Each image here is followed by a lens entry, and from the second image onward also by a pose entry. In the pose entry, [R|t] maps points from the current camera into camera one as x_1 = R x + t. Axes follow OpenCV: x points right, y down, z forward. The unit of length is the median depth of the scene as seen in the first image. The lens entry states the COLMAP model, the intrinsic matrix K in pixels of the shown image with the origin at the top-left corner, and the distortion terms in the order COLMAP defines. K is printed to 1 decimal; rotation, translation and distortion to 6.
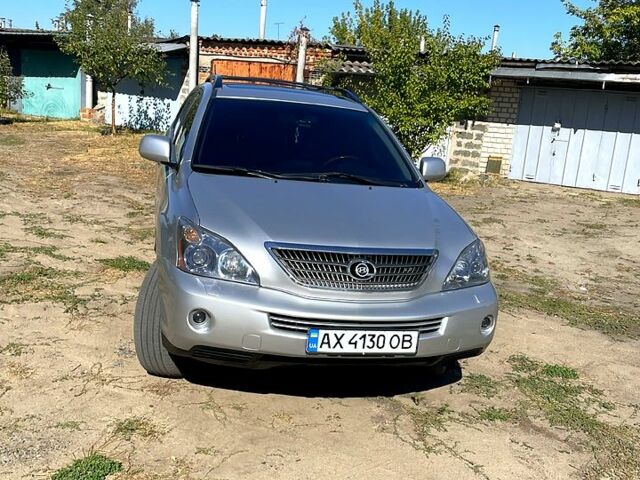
lens RADIAL K [[657.2, 0, 315.9], [0, 657.2, 242.6], [0, 0, 1]] dist [0.043186, 0.000000]
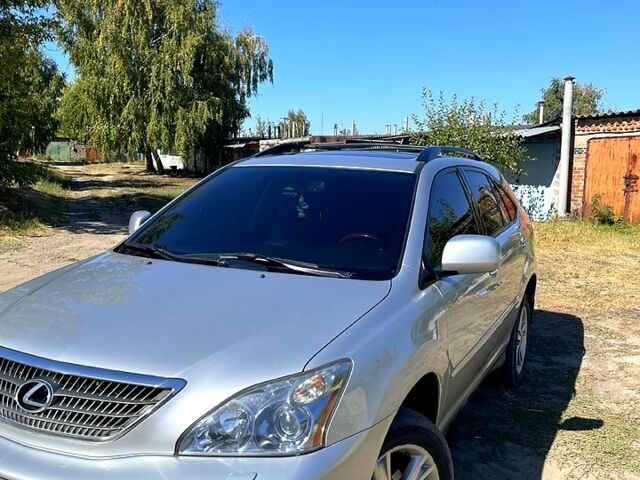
lens RADIAL K [[657.2, 0, 317.3], [0, 657.2, 238.3], [0, 0, 1]] dist [0.043186, 0.000000]
pose [[0.770405, 0.000447, -0.637554, 0.442455], [-0.094878, 0.988945, -0.113956, -0.040028], [0.630455, 0.148282, 0.761931, 0.410510]]
